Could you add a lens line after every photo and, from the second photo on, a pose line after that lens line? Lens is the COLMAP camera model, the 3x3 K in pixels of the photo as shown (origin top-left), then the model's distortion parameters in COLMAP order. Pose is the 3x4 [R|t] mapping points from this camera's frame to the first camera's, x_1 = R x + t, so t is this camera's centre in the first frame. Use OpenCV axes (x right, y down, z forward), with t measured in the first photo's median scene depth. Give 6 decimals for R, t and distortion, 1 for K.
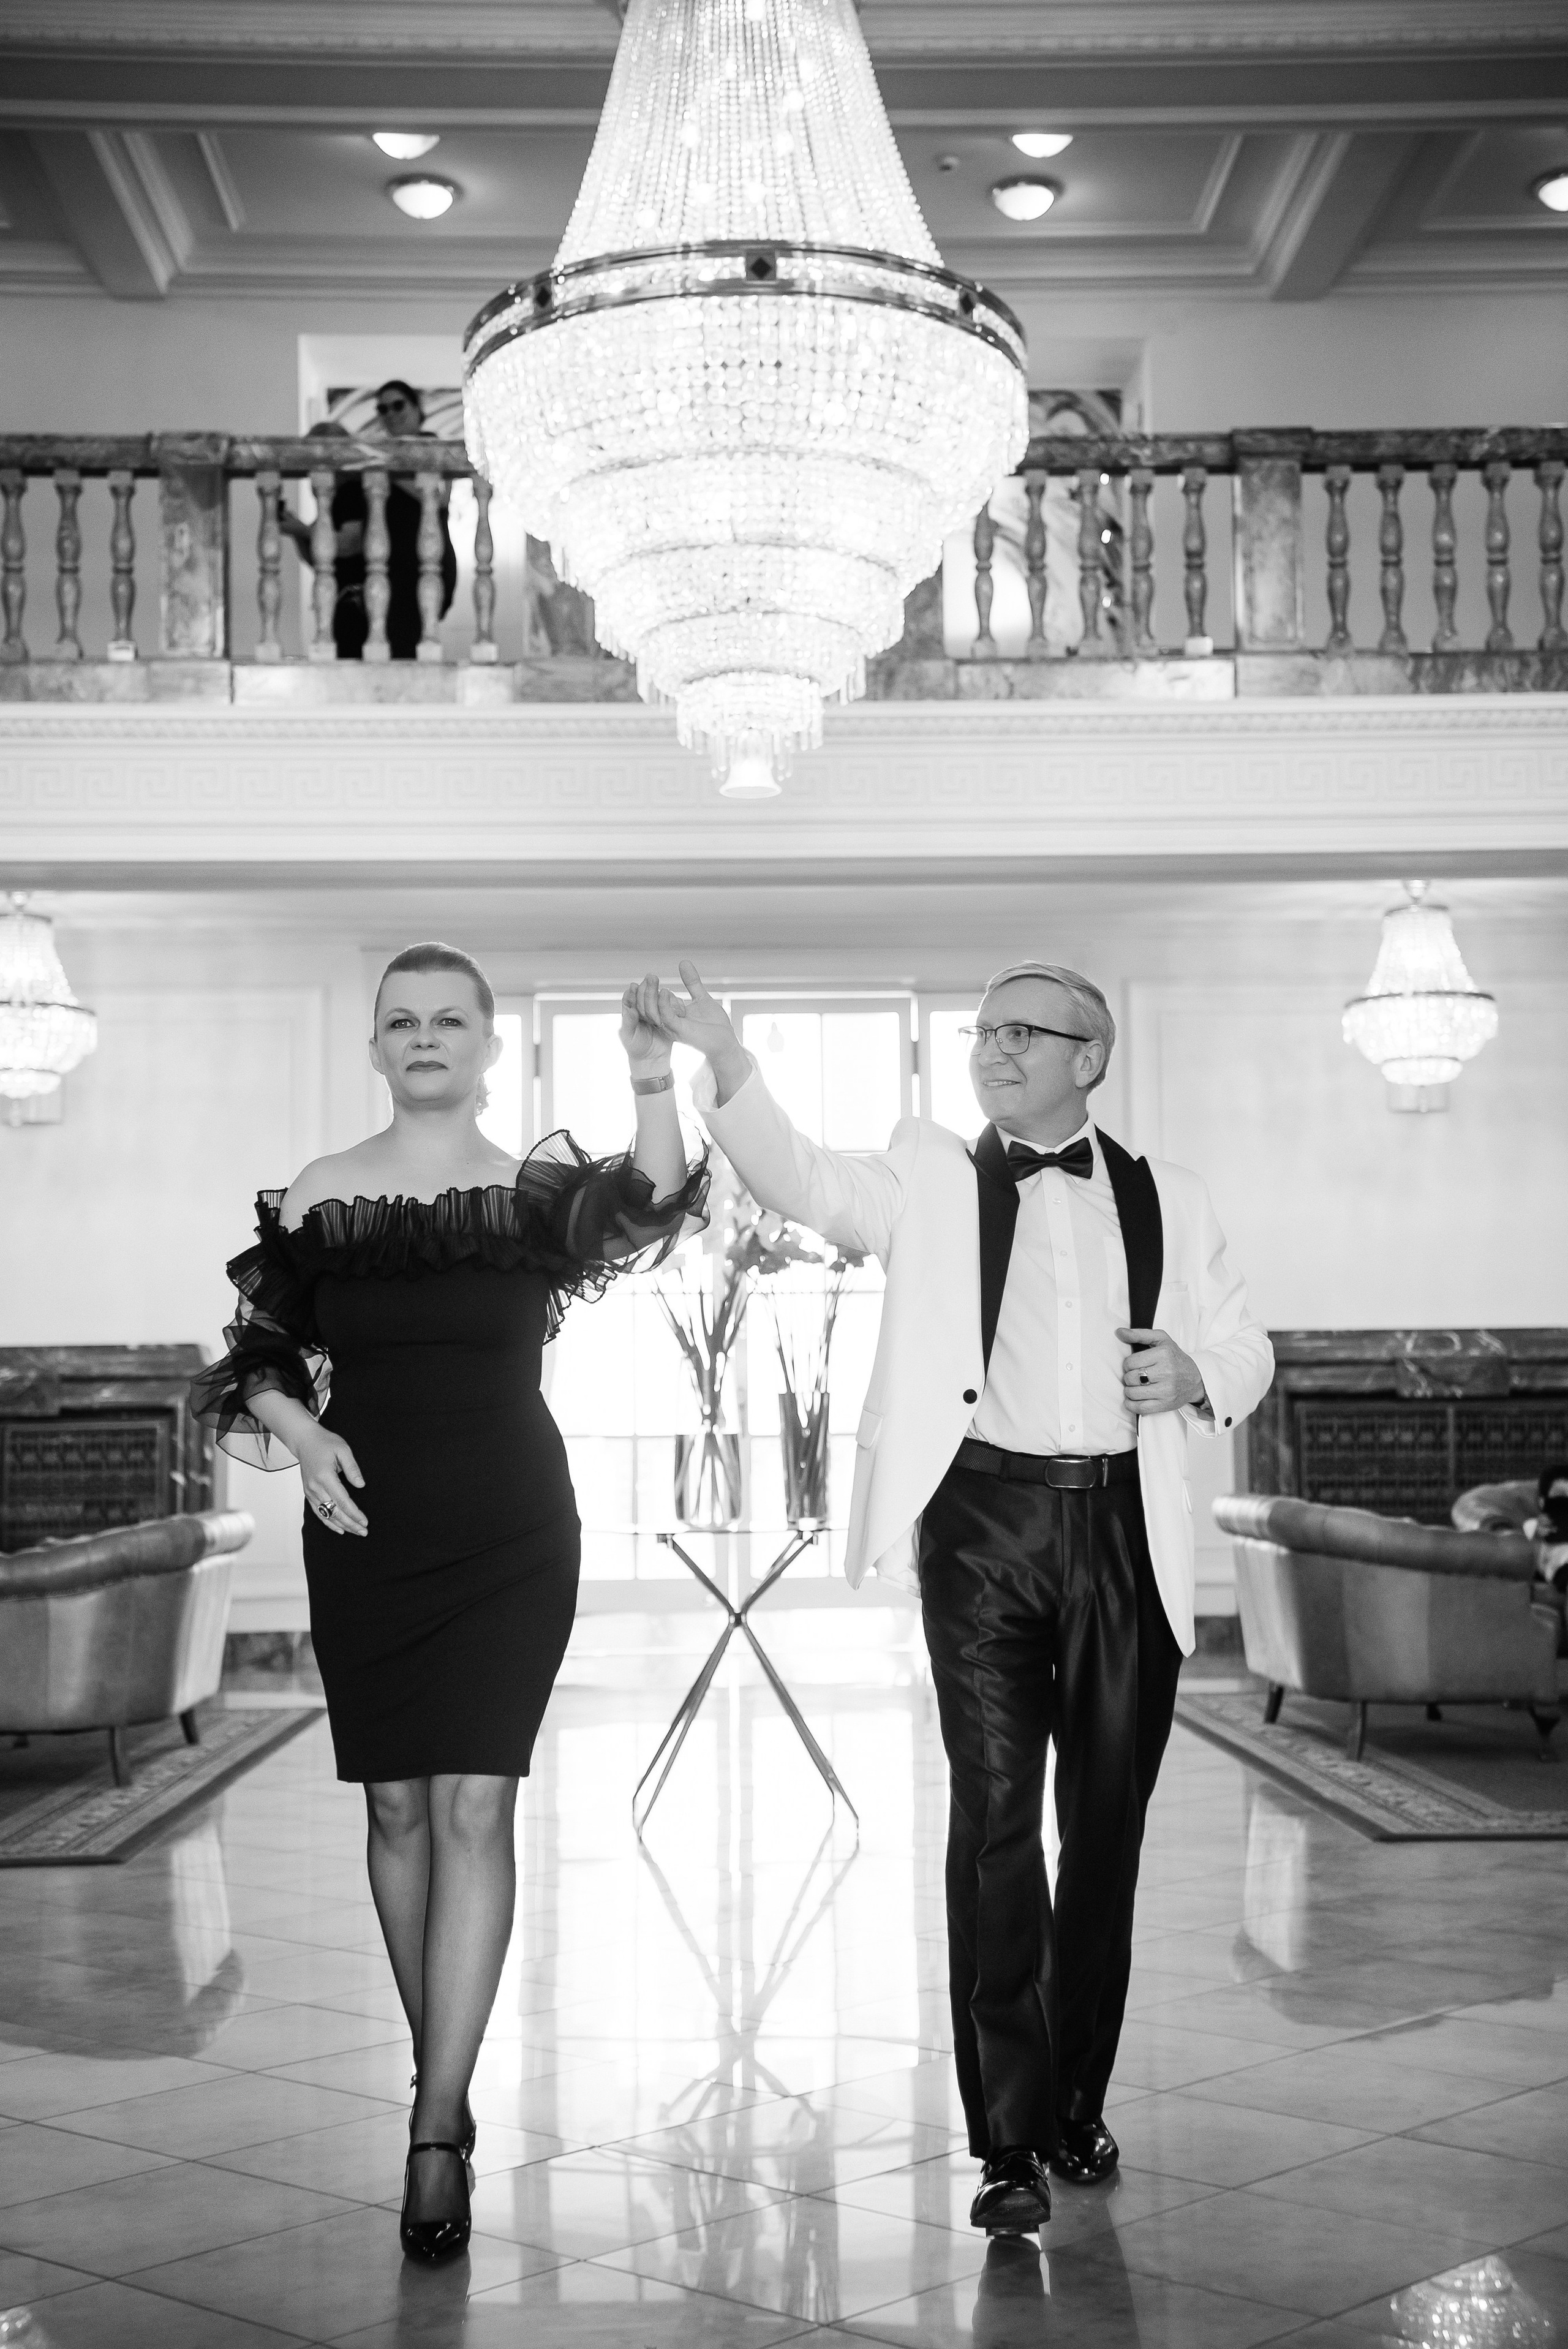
lens RADIAL K [[2993.6, 0, 784.0], [0, 2993.6, 1174.5], [0, 0, 1]] dist [0.159597, -0.044735]
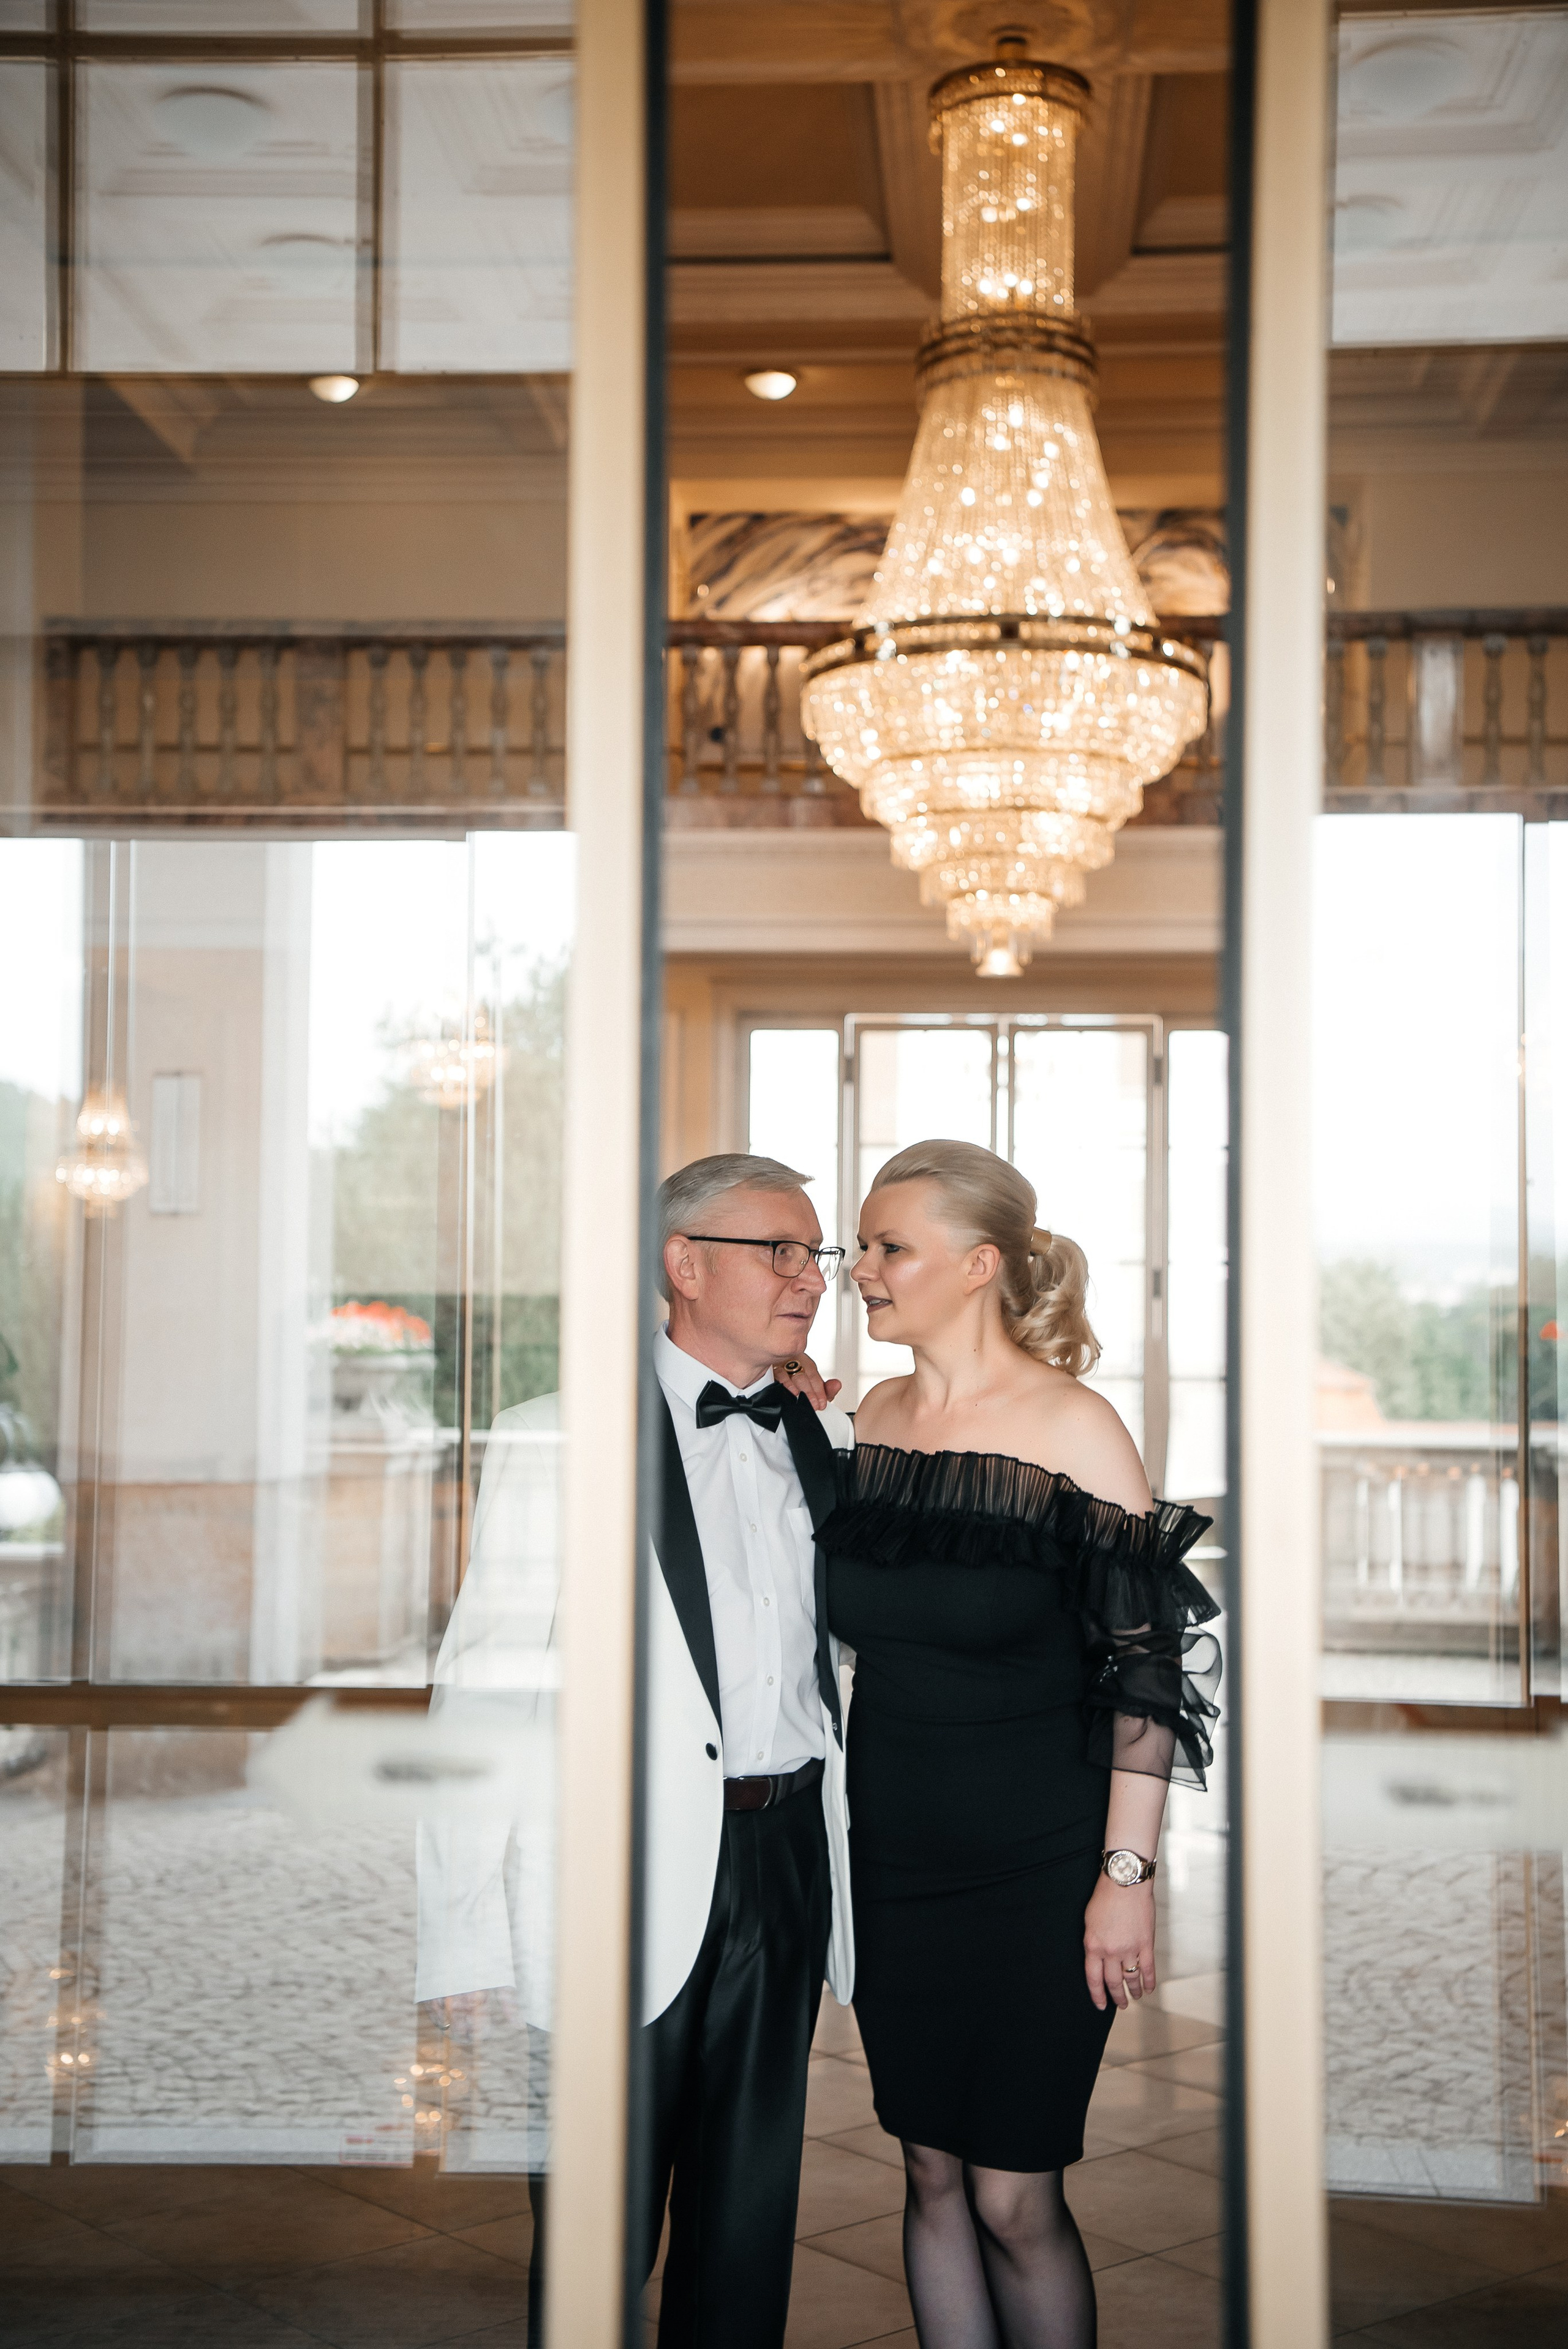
lens RADIAL K [[3039.4, 0, 784.0], [0, 3039.4, 1174.5], [0, 0, 1]] dist [-0.009613, -0.009640]
pose [[0.994440, 0.017380, -0.103858, 0.025786], [-0.012231, 0.998674, 0.050008, -0.071479], [0.104589, -0.048460, 0.993334, -0.295998]]
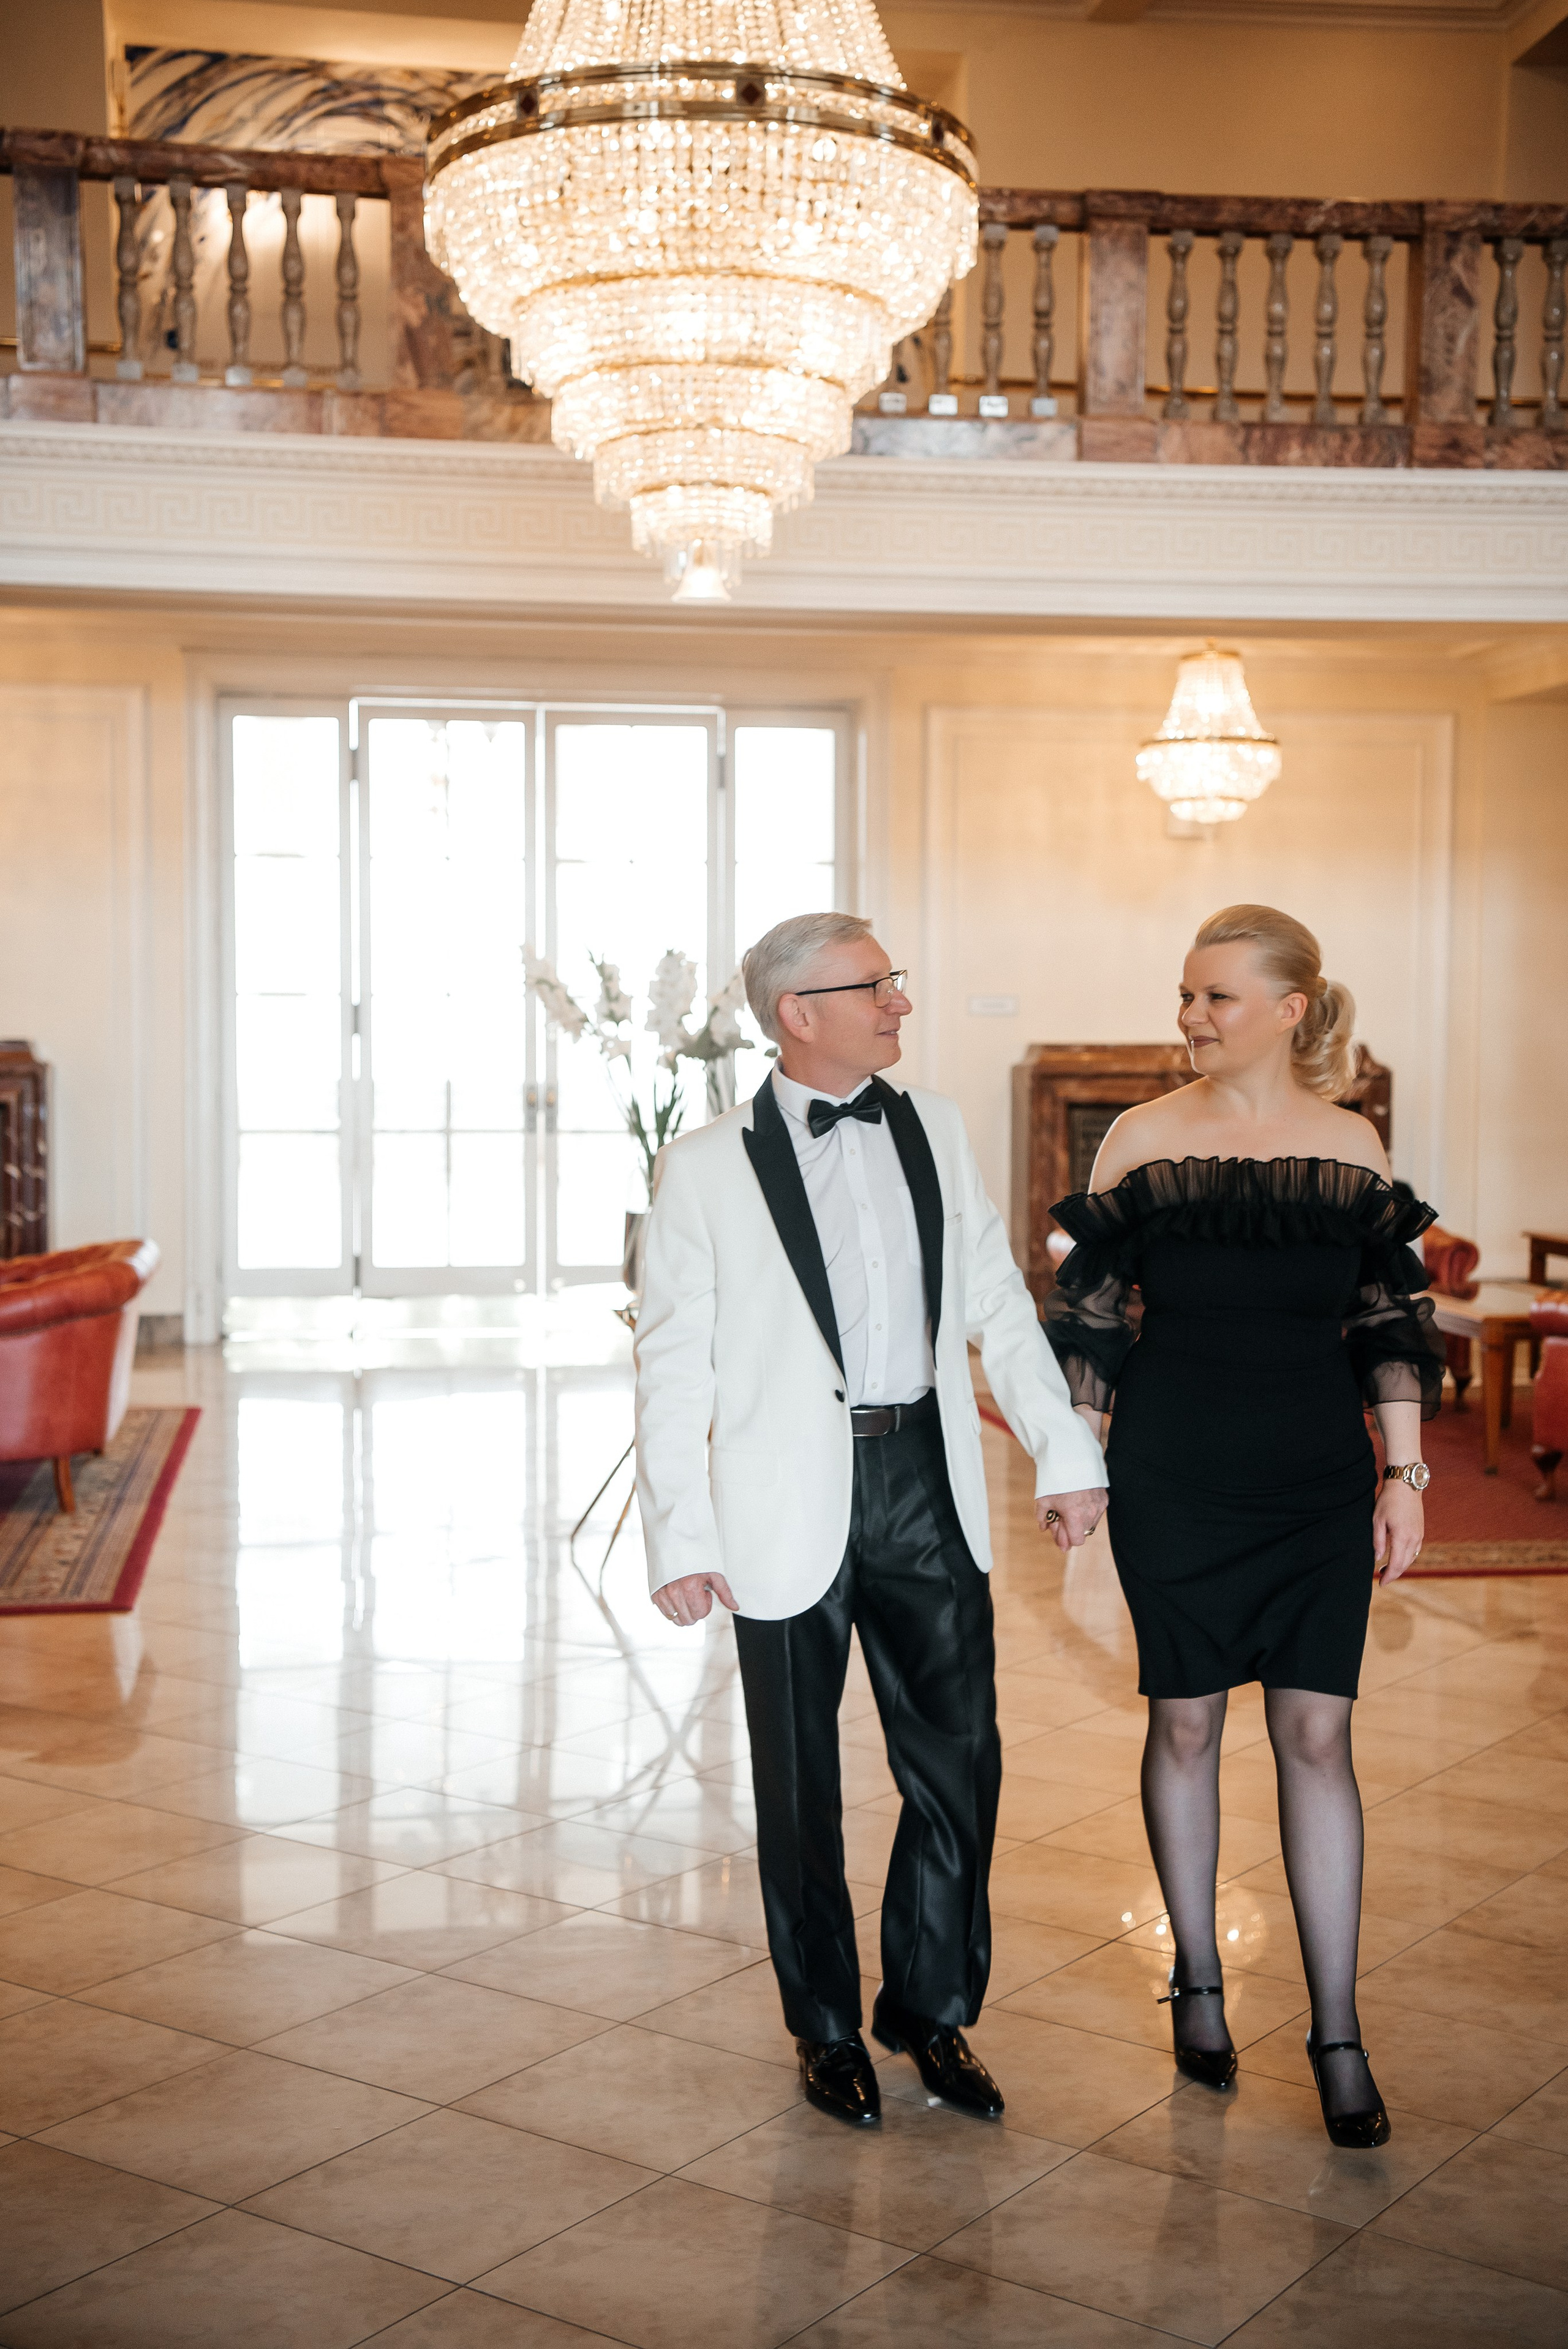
lens RADIAL K [[2895.4, 0, 784.0], [0, 2895.4, 1174.5], [0, 0, 1]] dist [0.171448, 0.035278]
pose [[0.992203, 0.009454, 0.124270, -0.074929], [-0.026214, 0.990643, 0.133935, -0.046190], [-0.121842, -0.136148, 0.983167, -0.019795]]
